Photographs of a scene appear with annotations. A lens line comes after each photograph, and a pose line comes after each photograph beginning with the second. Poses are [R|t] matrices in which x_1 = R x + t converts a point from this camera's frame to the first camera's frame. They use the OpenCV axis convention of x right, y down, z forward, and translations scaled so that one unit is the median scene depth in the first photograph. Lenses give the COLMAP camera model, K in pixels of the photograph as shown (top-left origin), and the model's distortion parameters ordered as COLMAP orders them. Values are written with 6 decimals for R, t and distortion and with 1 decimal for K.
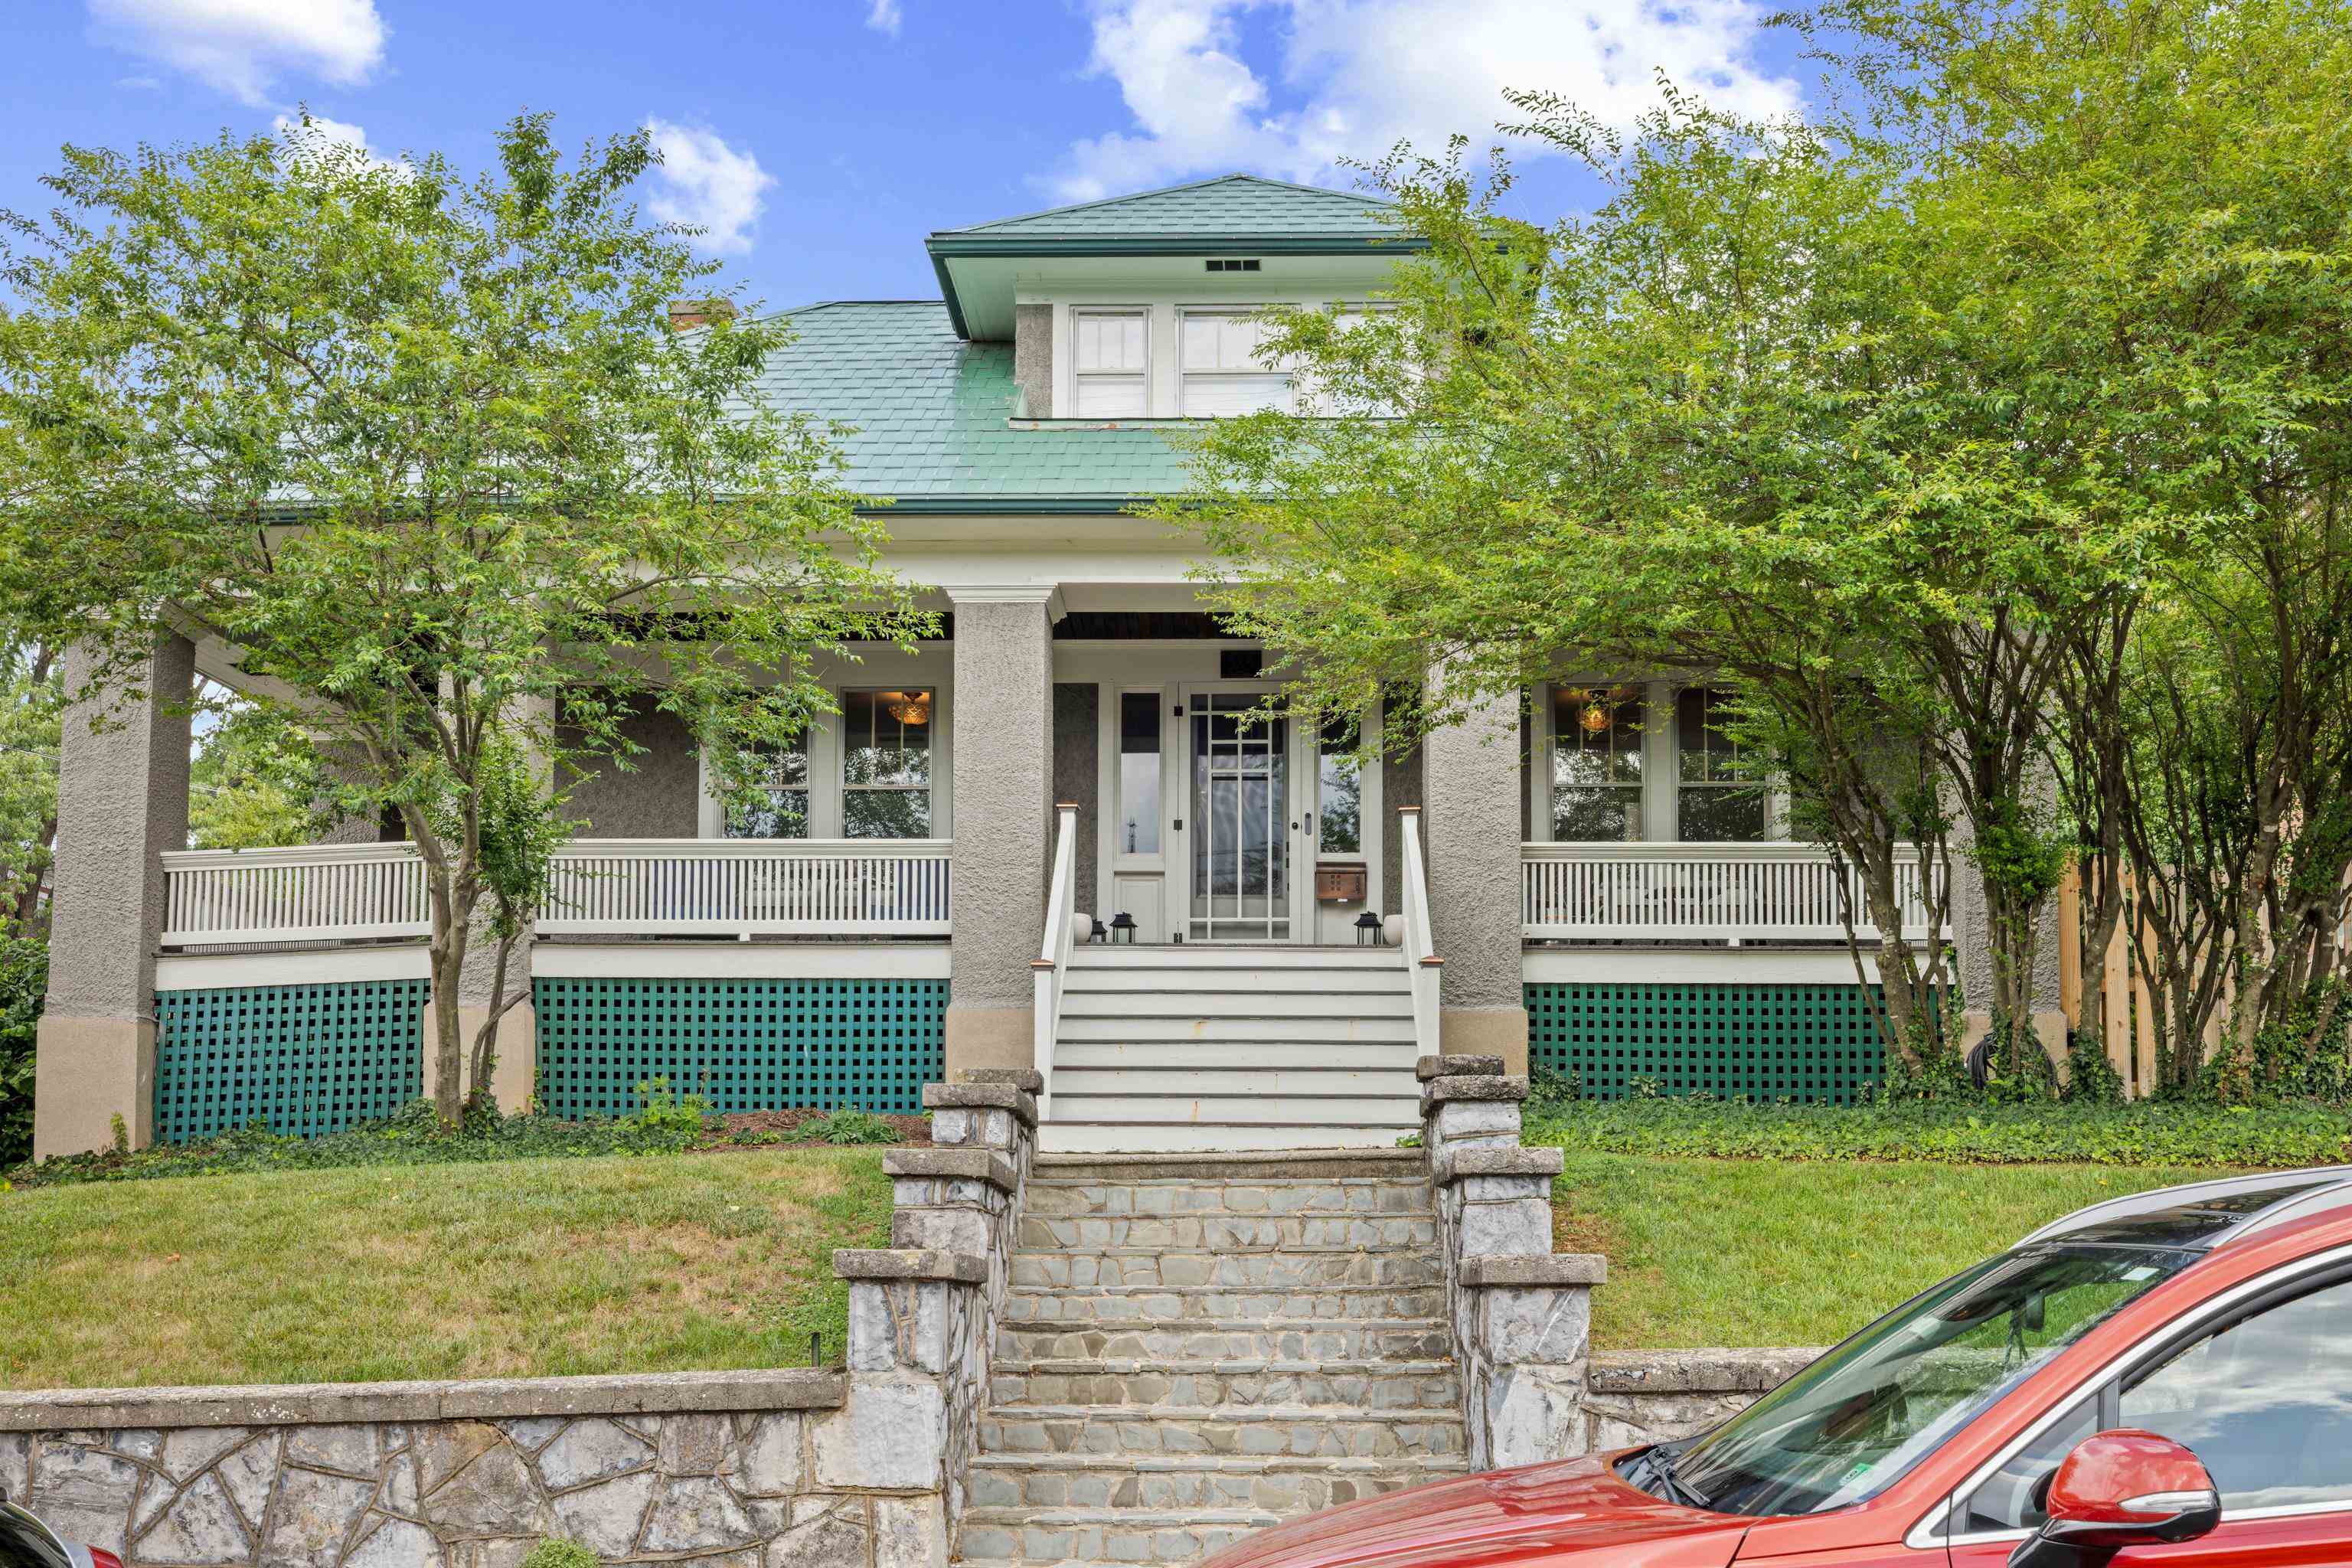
lens RADIAL K [[2334.2, 0, 1246.6], [0, 2334.2, 1065.2], [0, 0, 1]] dist [0.002349, 0.007858]
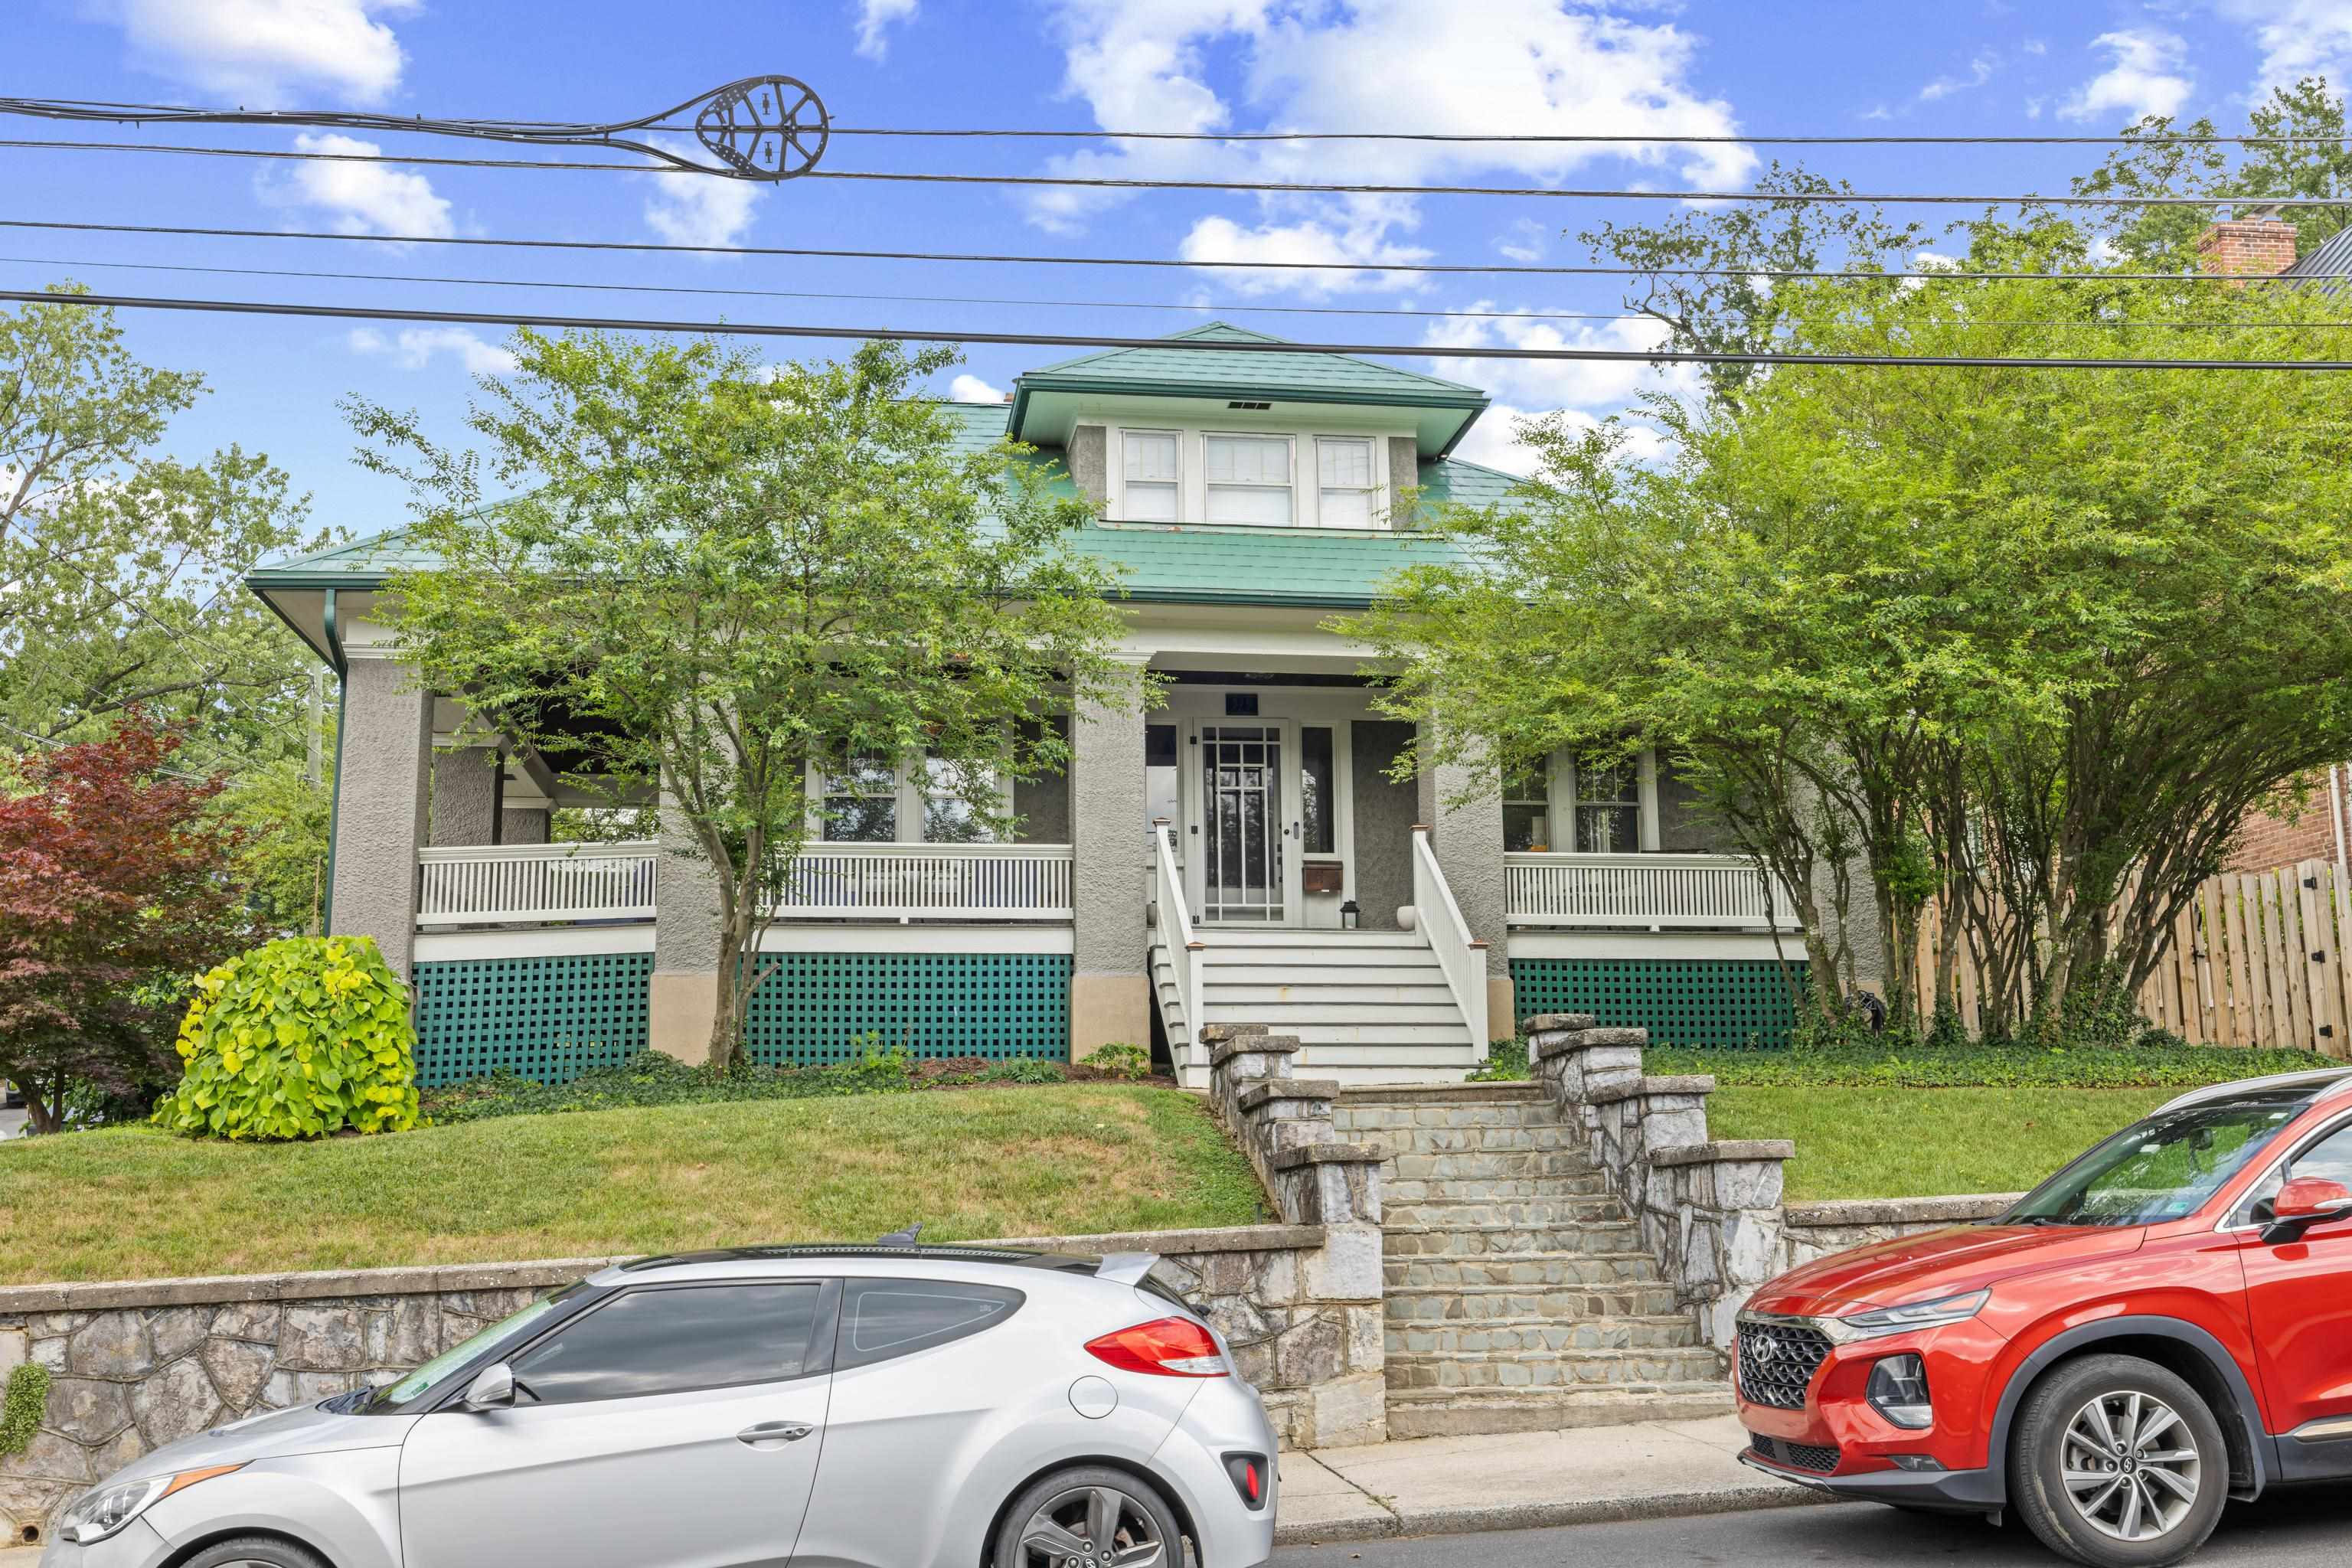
lens RADIAL K [[2313.7, 0, 1272.9], [0, 2313.7, 780.1], [0, 0, 1]] dist [-0.001687, -0.006200]
pose [[0.982202, 0.017212, 0.187039, -0.309684], [0.002290, 0.994621, -0.103555, -0.000468], [-0.187816, 0.102140, 0.976879, -0.318218]]
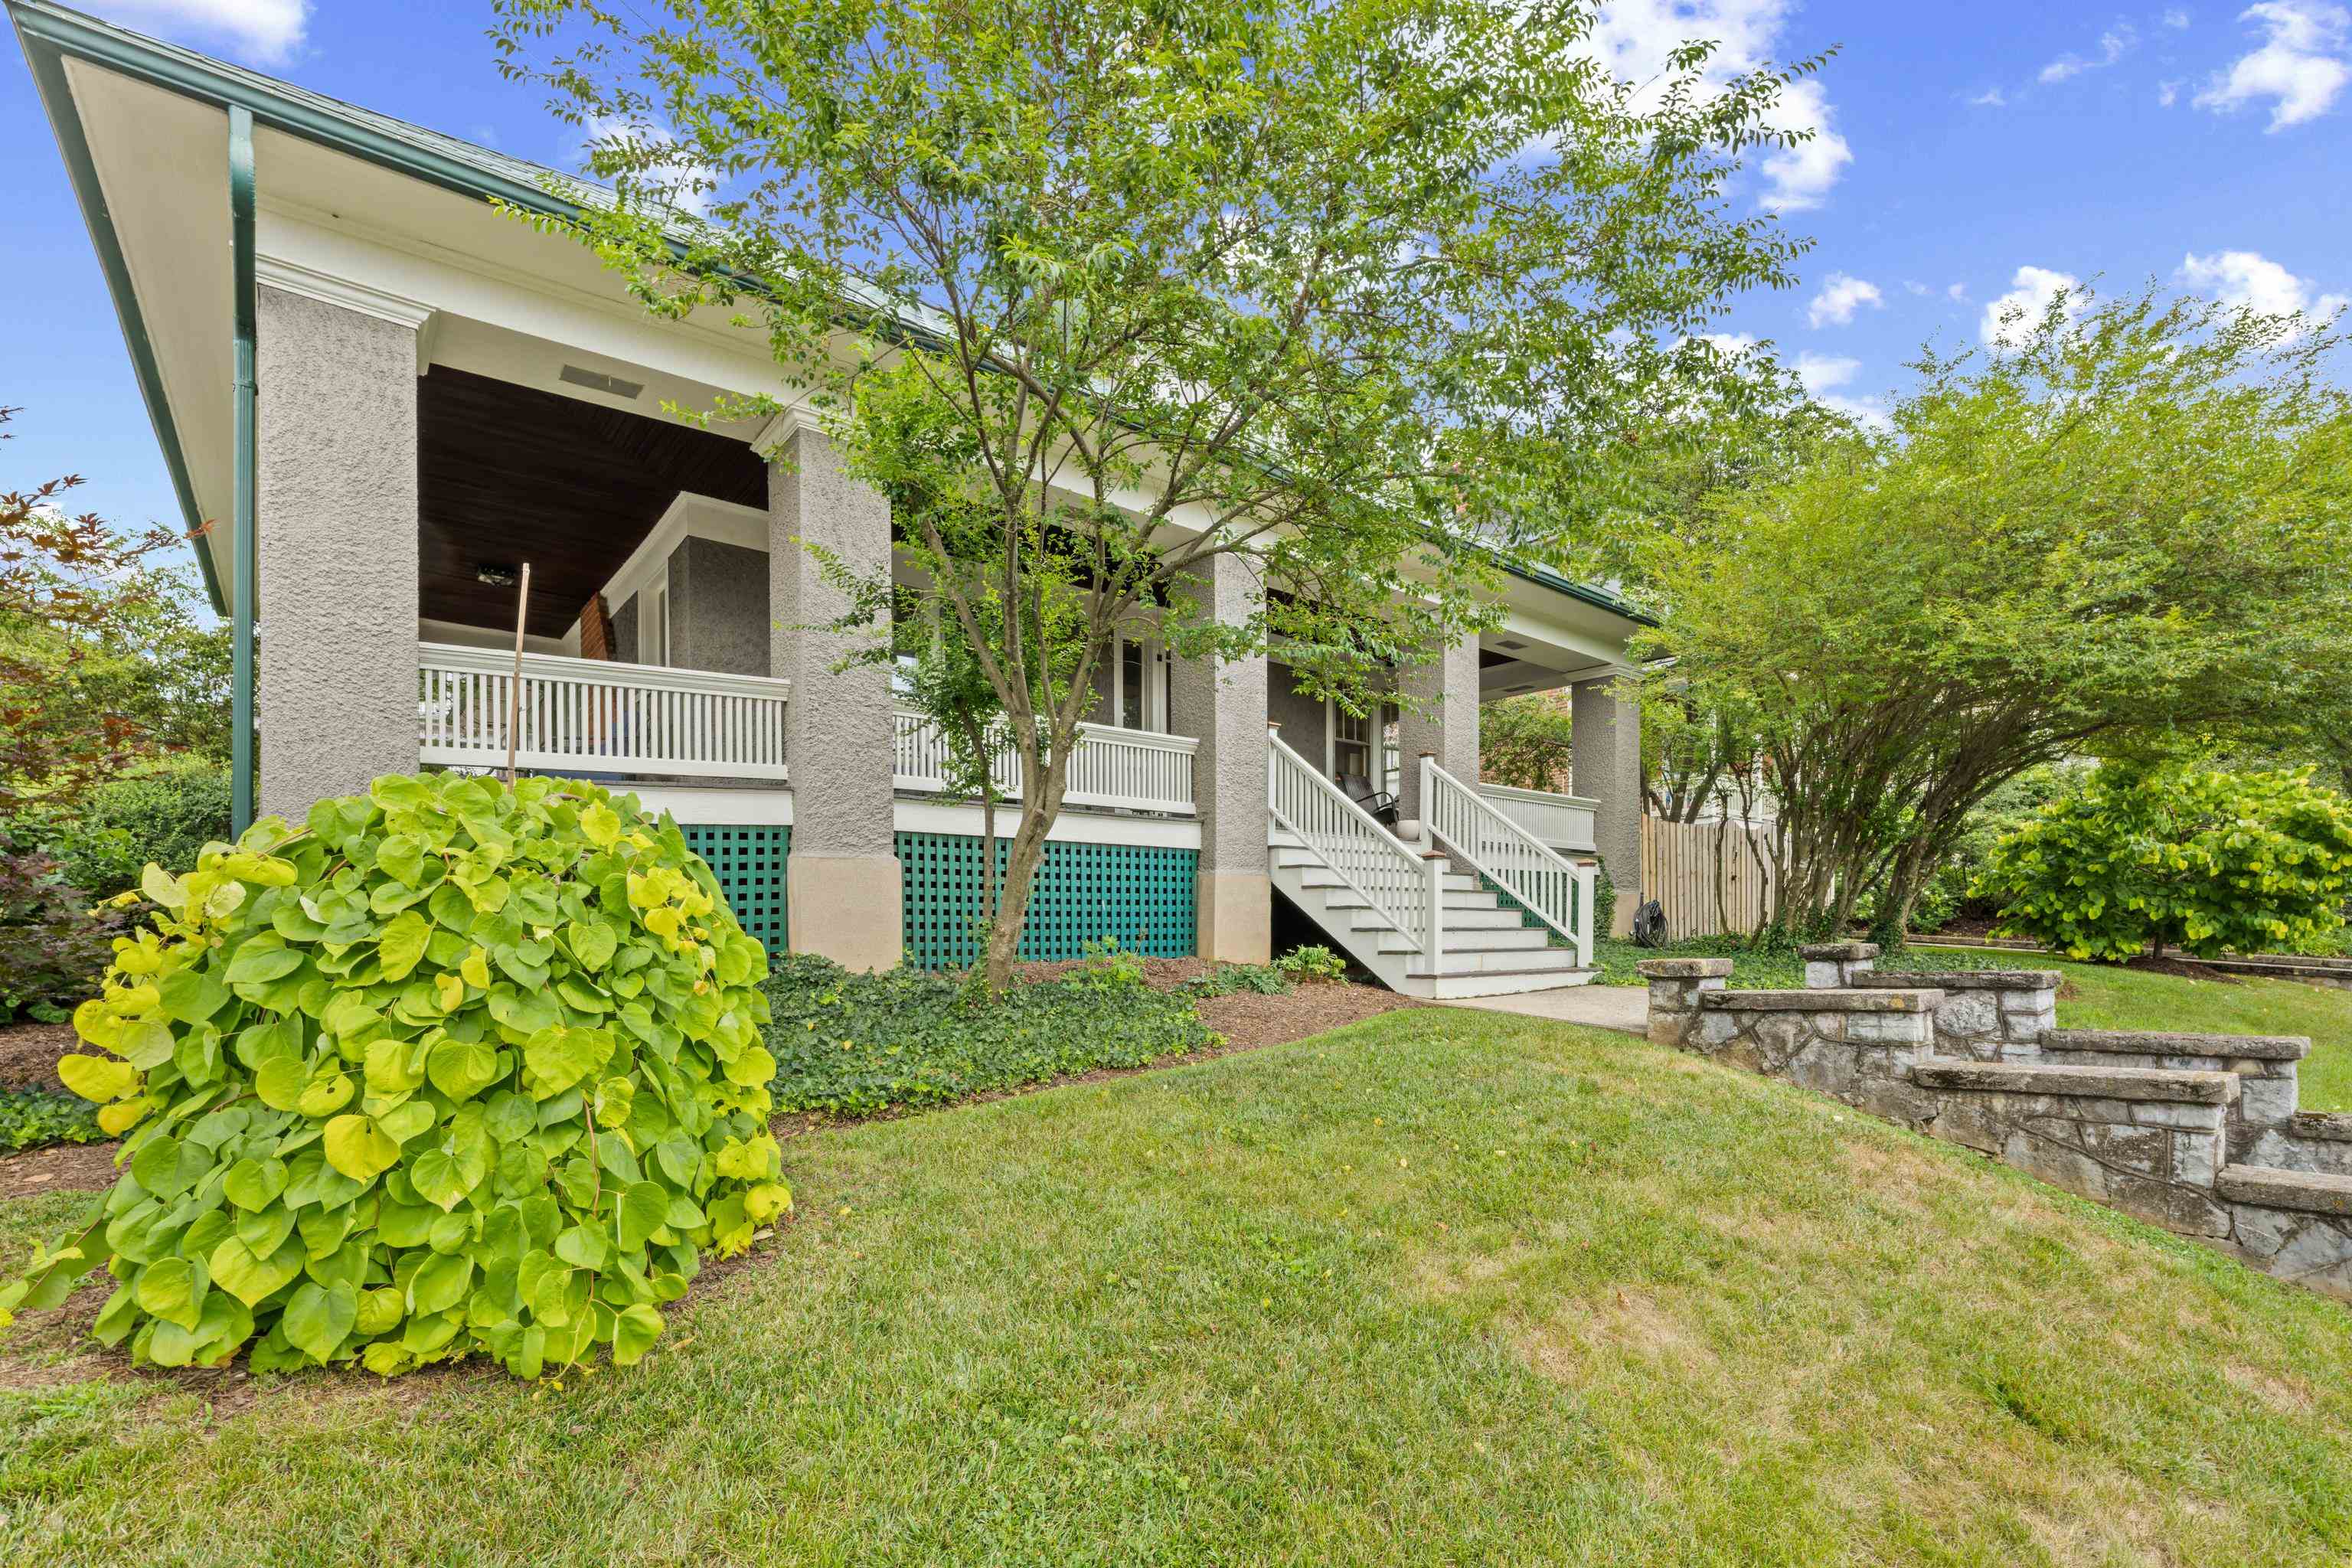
lens RADIAL K [[1041.9, 0, 1187.3], [0, 1041.9, 935.1], [0, 0, 1]] dist [0.000670, 0.000096]
pose [[0.765768, -0.010928, 0.643025, -0.600717], [-0.037845, 0.997357, 0.062019, -0.030405], [-0.642003, -0.071827, 0.763330, 0.685899]]
